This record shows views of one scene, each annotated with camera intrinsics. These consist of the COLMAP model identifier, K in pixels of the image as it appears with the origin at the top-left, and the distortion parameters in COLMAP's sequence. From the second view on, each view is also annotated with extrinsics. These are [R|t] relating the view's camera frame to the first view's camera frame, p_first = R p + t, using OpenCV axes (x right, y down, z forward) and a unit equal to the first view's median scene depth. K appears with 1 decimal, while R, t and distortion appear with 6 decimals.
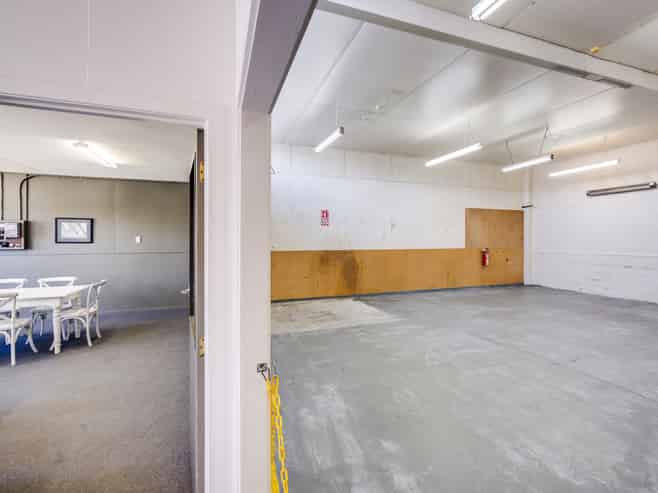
lens RADIAL K [[317.0, 0, 333.9], [0, 317.0, 237.7], [0, 0, 1]] dist [-0.003423, -0.000471]
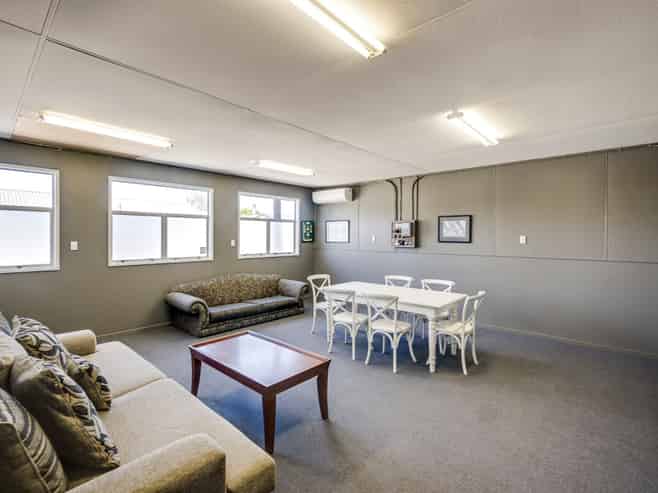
lens RADIAL K [[317.0, 0, 333.9], [0, 317.0, 237.7], [0, 0, 1]] dist [-0.003423, -0.000471]
pose [[0.476979, 0.009751, -0.878861, -0.213638], [-0.003683, 0.999952, 0.009096, -0.005419], [0.878907, -0.001102, 0.476991, 0.304314]]
